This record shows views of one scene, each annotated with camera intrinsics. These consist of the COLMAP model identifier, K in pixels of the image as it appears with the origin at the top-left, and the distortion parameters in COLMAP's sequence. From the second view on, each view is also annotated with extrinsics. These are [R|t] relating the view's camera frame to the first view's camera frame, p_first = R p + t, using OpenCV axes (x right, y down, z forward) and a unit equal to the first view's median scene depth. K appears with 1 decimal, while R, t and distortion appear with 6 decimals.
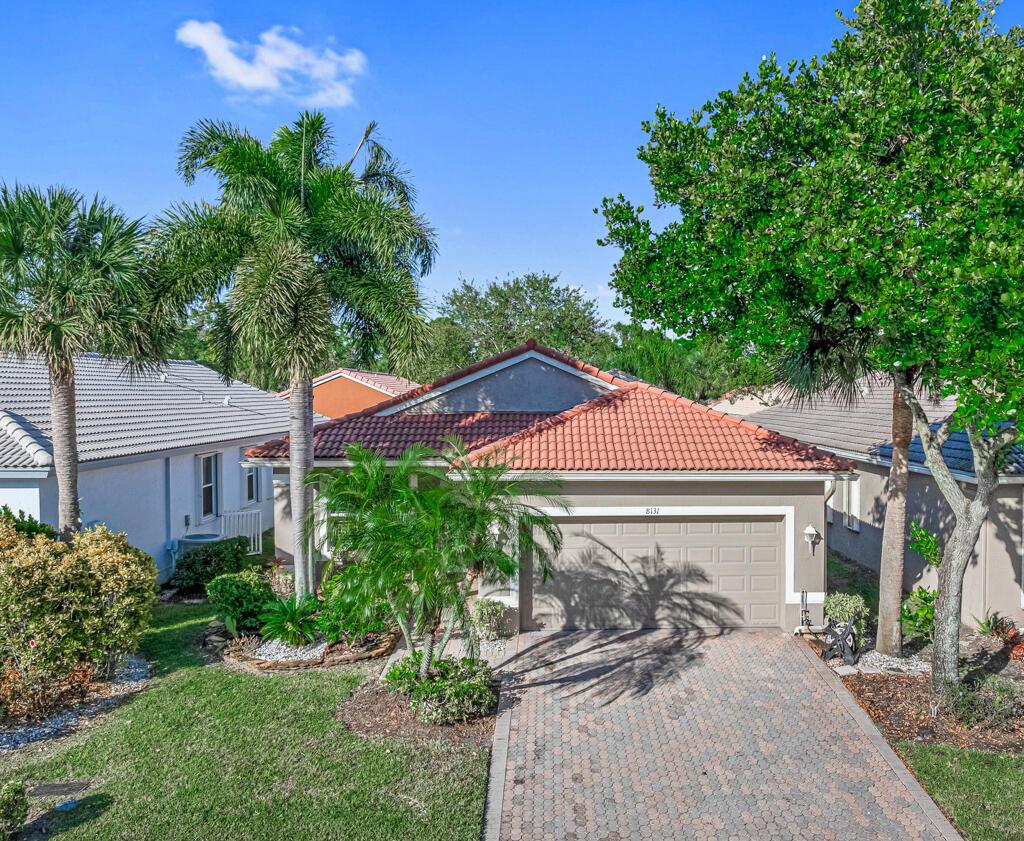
lens RADIAL K [[906.9, 0, 587.1], [0, 906.9, 452.7], [0, 0, 1]] dist [-0.013785, -0.006343]
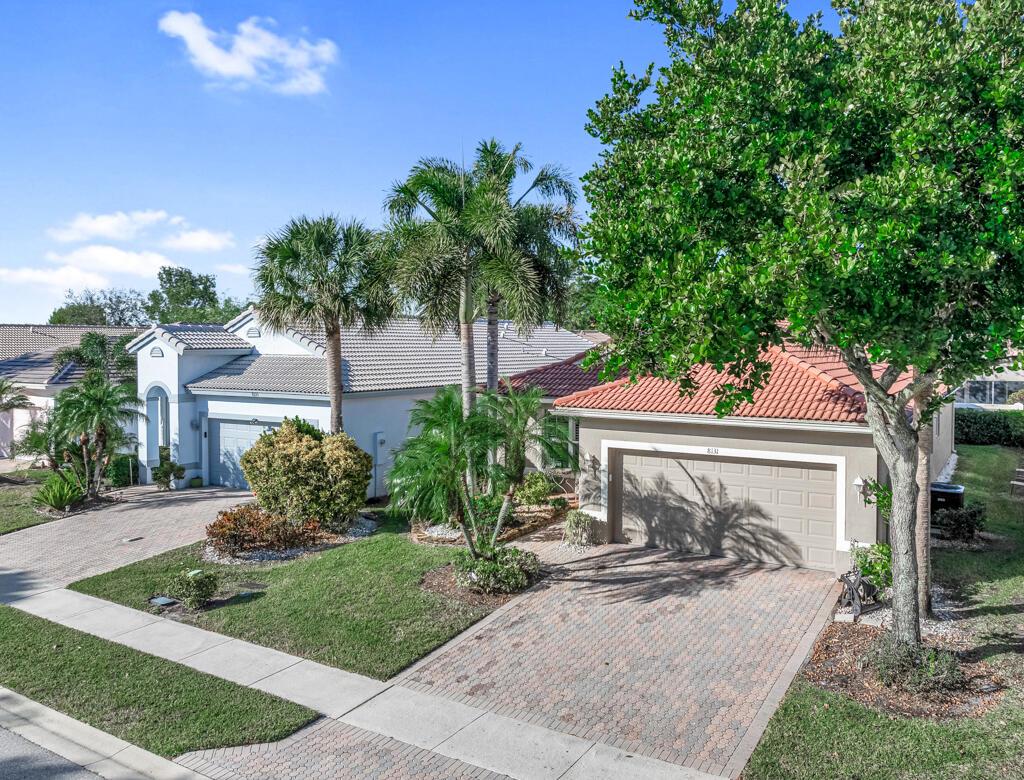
lens RADIAL K [[817.4, 0, 532.9], [0, 817.4, 387.6], [0, 0, 1]] dist [0.002000, 0.006105]
pose [[0.822898, 0.028623, -0.567468, 0.477759], [-0.036675, 0.999323, -0.002779, -0.003464], [0.567005, 0.023098, 0.823391, 0.031638]]
